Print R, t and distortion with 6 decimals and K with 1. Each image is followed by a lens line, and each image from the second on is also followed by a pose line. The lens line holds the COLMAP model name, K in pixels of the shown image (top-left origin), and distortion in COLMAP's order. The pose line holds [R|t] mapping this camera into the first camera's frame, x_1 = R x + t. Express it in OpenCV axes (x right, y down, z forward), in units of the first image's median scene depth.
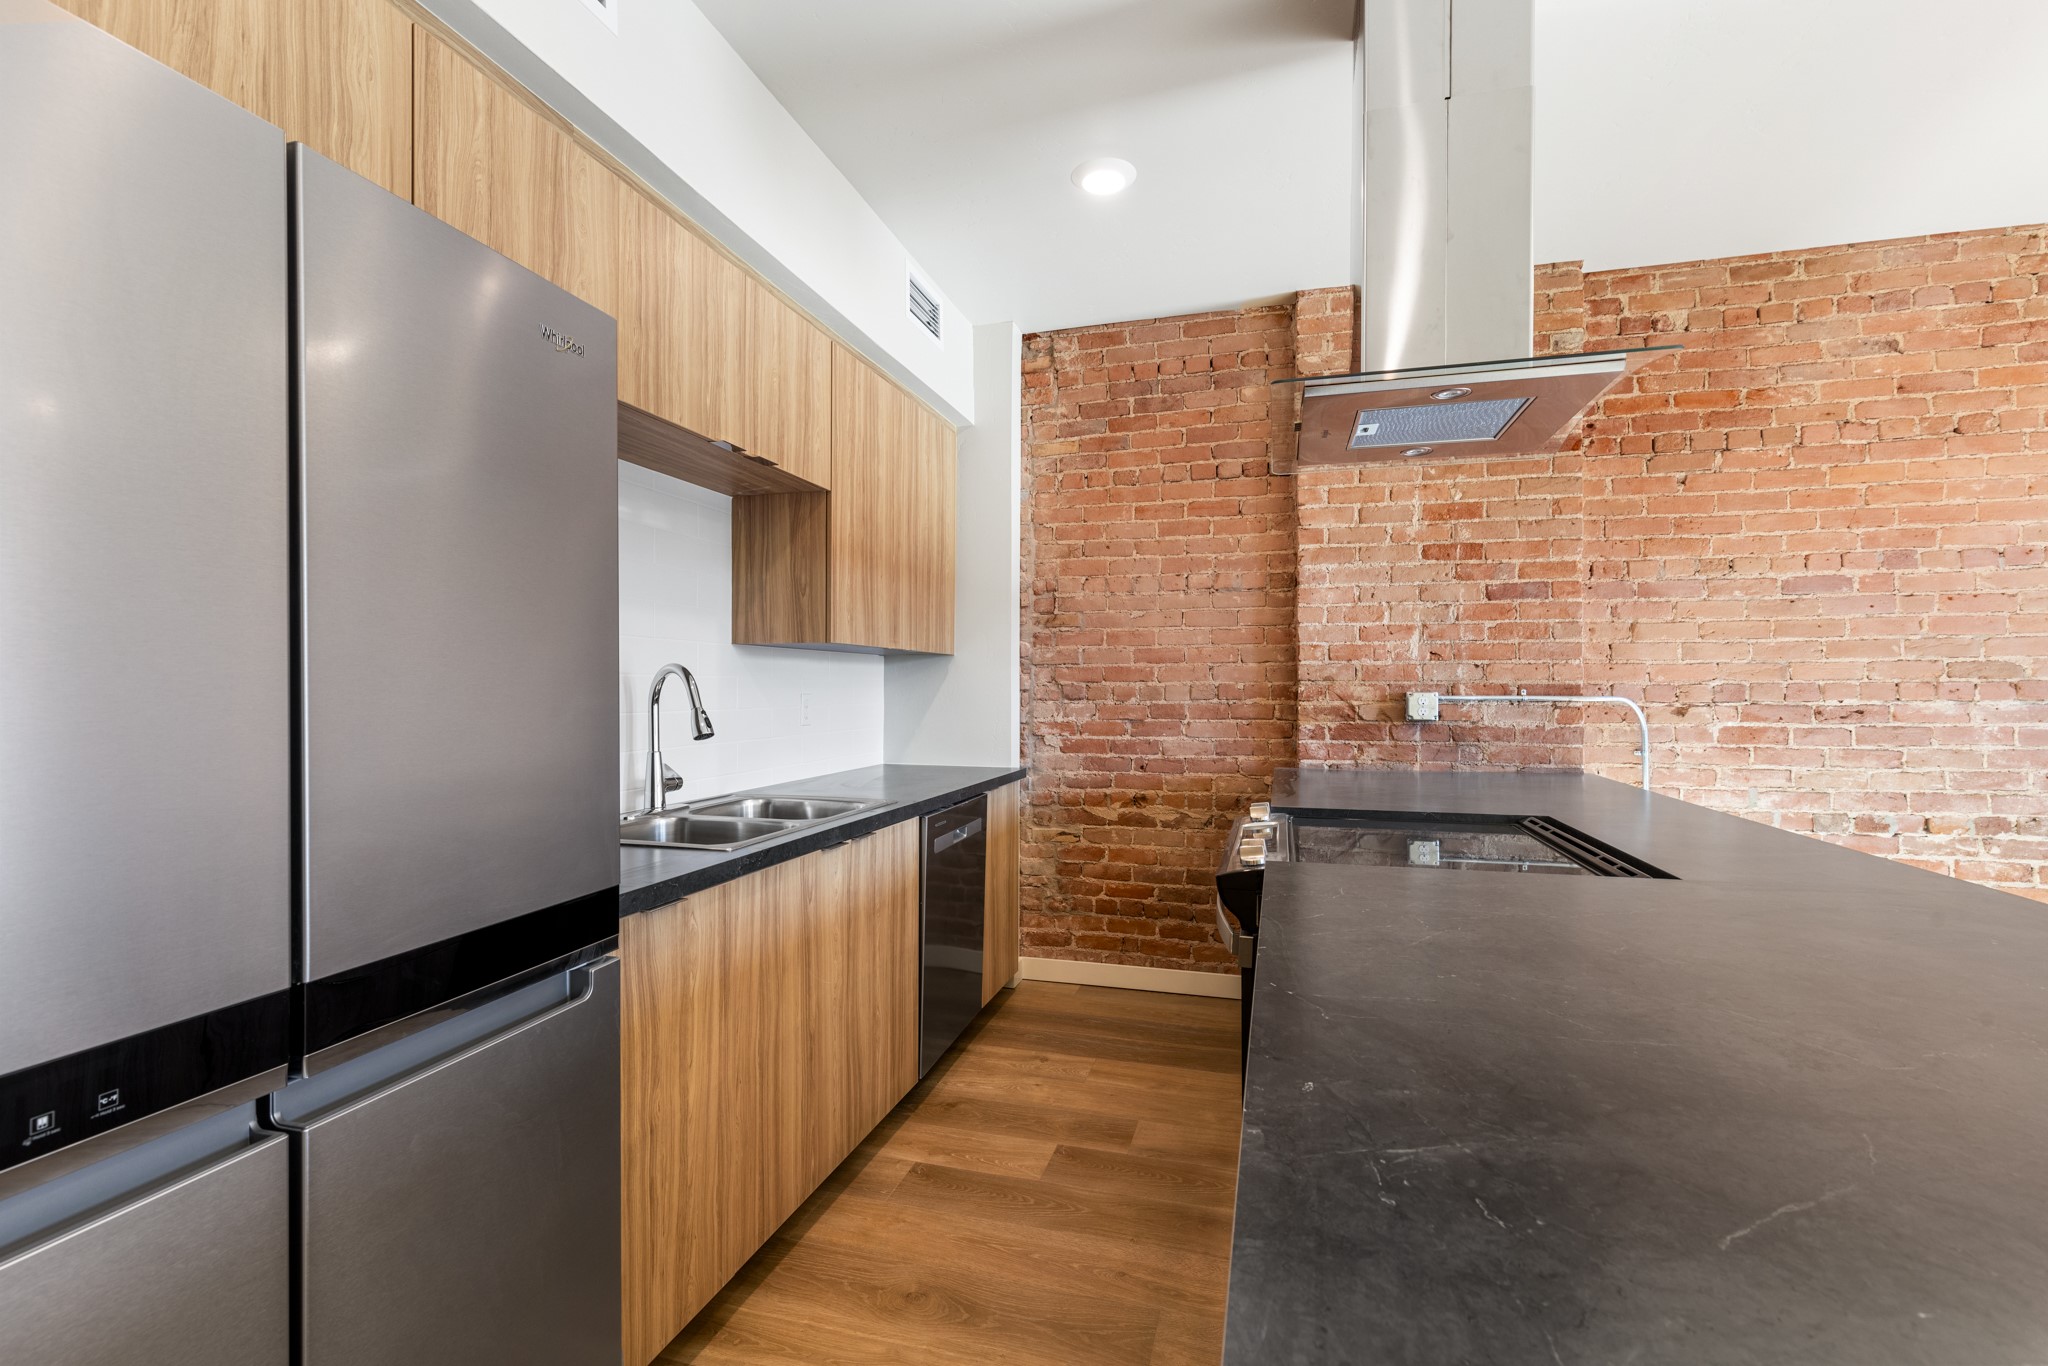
lens RADIAL K [[923.5, 0, 1008.2], [0, 923.5, 688.7], [0, 0, 1]] dist [0.005930, -0.000905]
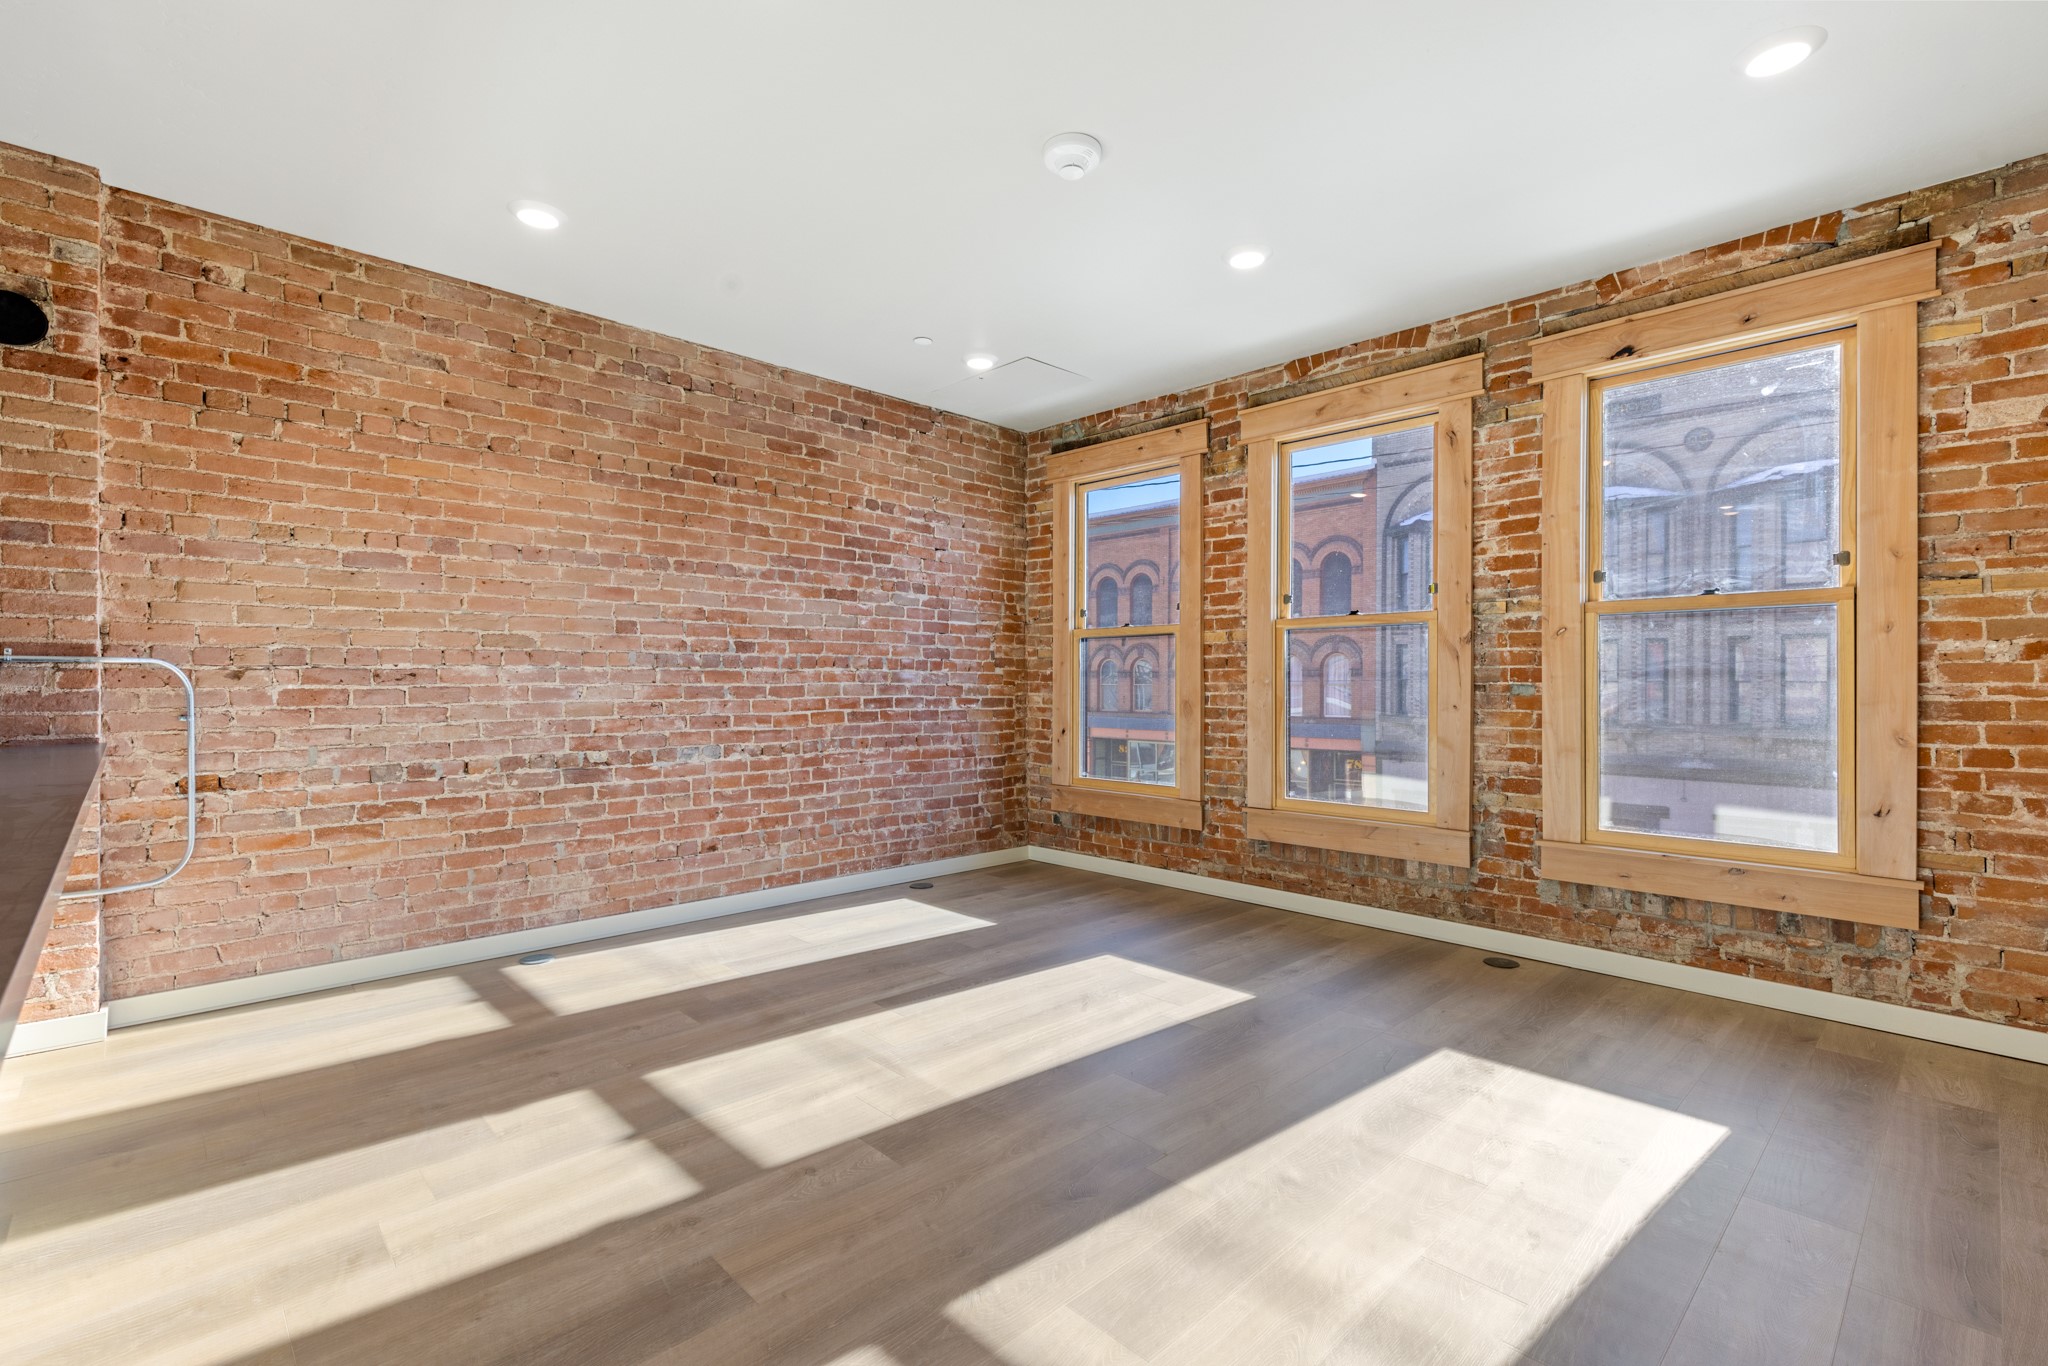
lens RADIAL K [[923.5, 0, 1031.5], [0, 923.5, 685.2], [0, 0, 1]] dist [0.005930, -0.000905]
pose [[0.493578, -0.006394, 0.869678, 0.292469], [-0.000656, 0.999970, 0.007724, 0.028318], [-0.869701, -0.004383, 0.493559, -0.233208]]
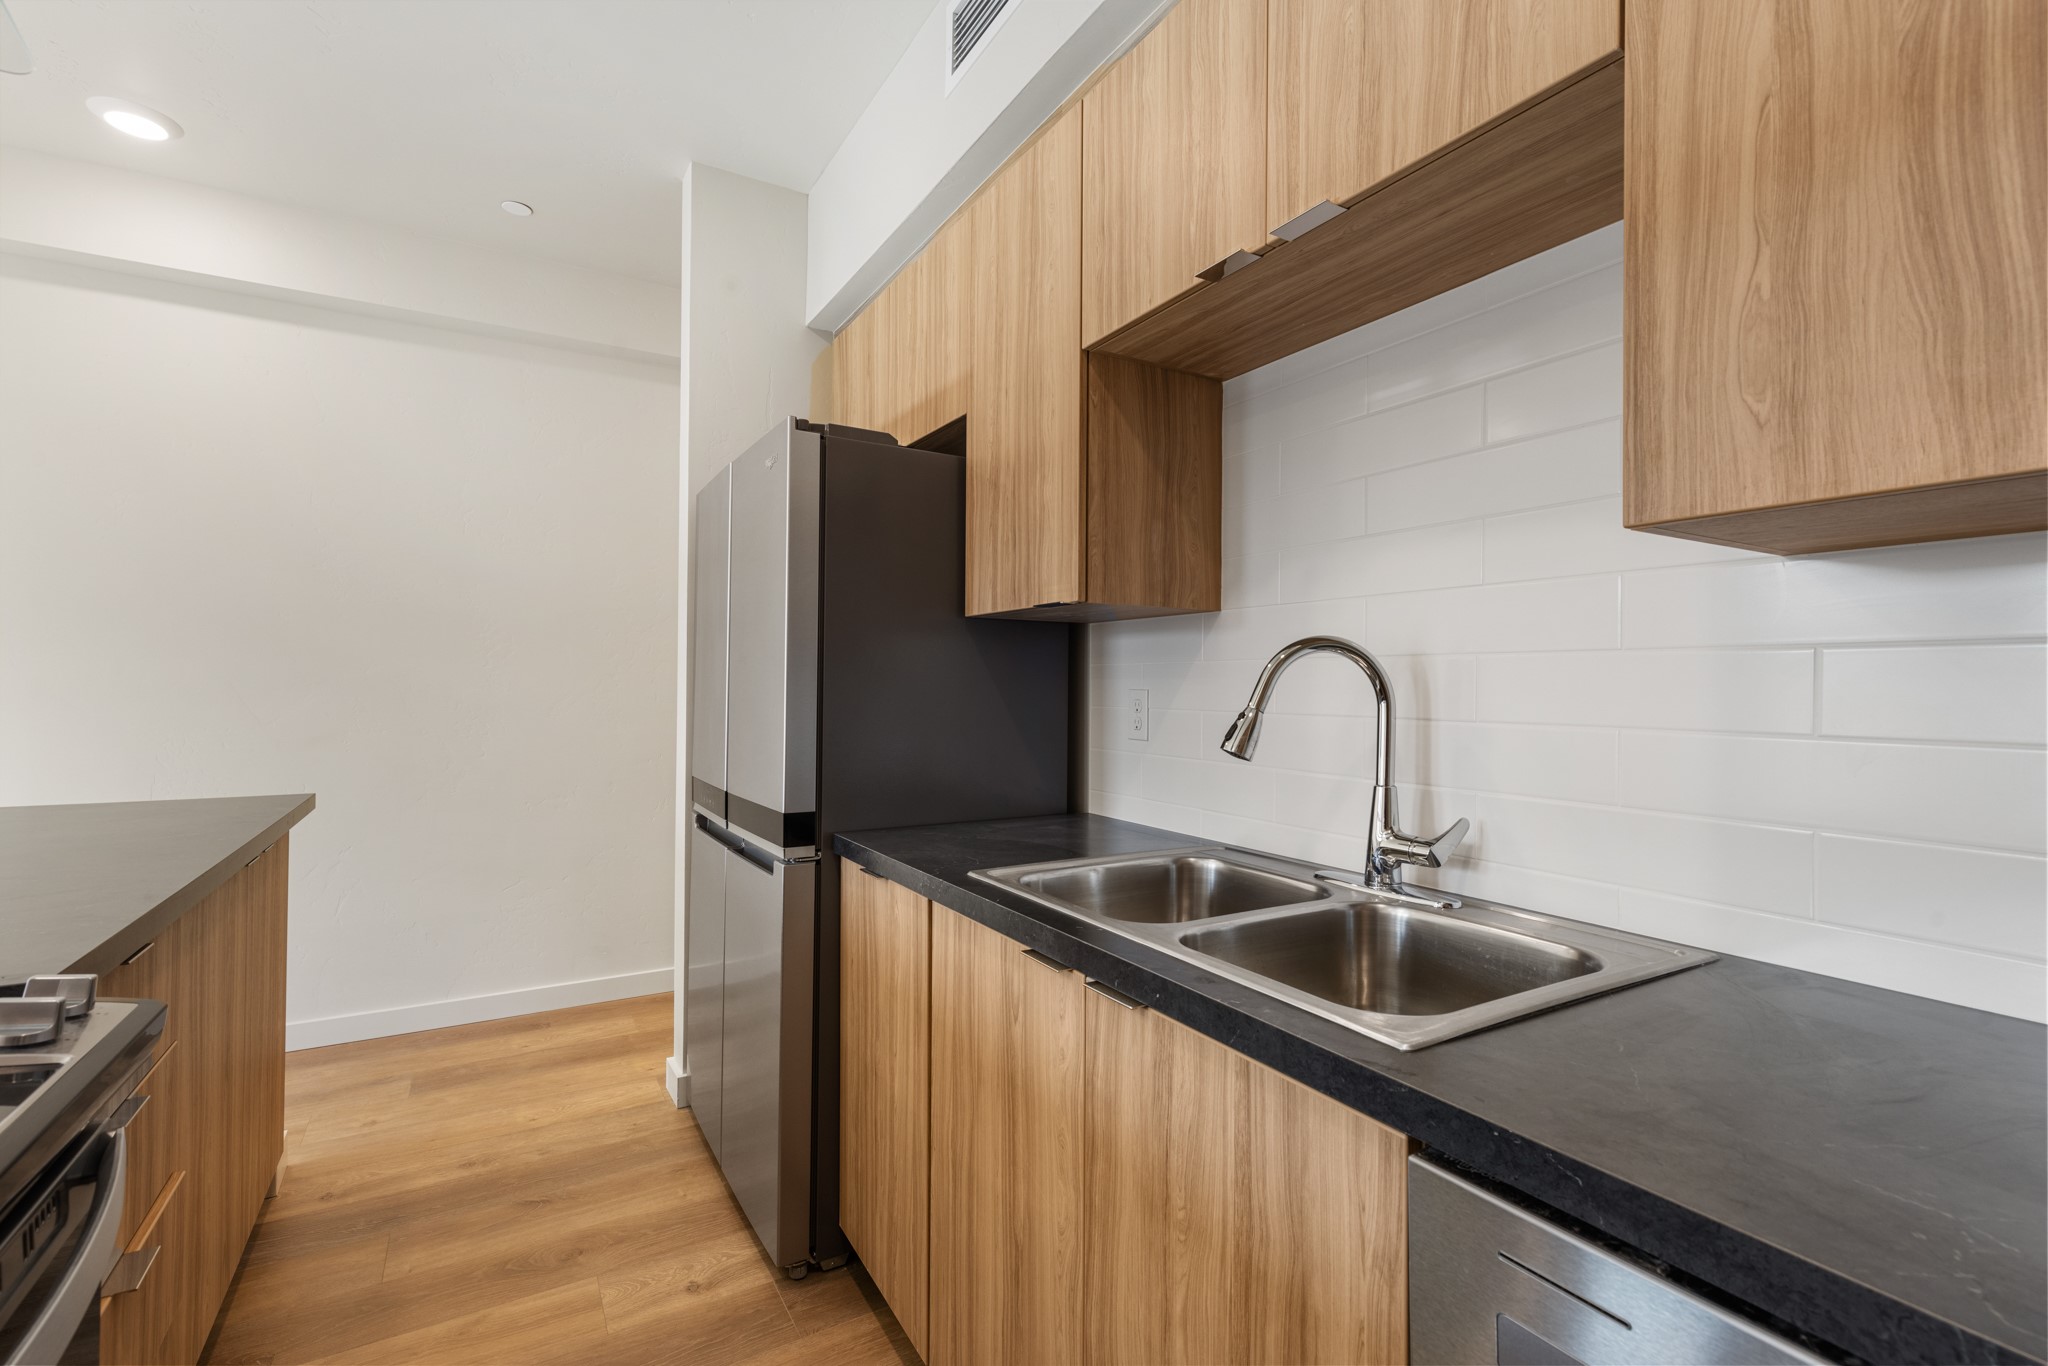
lens RADIAL K [[923.5, 0, 1001.2], [0, 923.5, 673.6], [0, 0, 1]] dist [0.005930, -0.000905]
pose [[-0.692681, -0.015260, -0.721083, 0.134038], [-0.008315, 0.999879, -0.013173, 0.004488], [0.721197, -0.003129, -0.692723, 0.794714]]
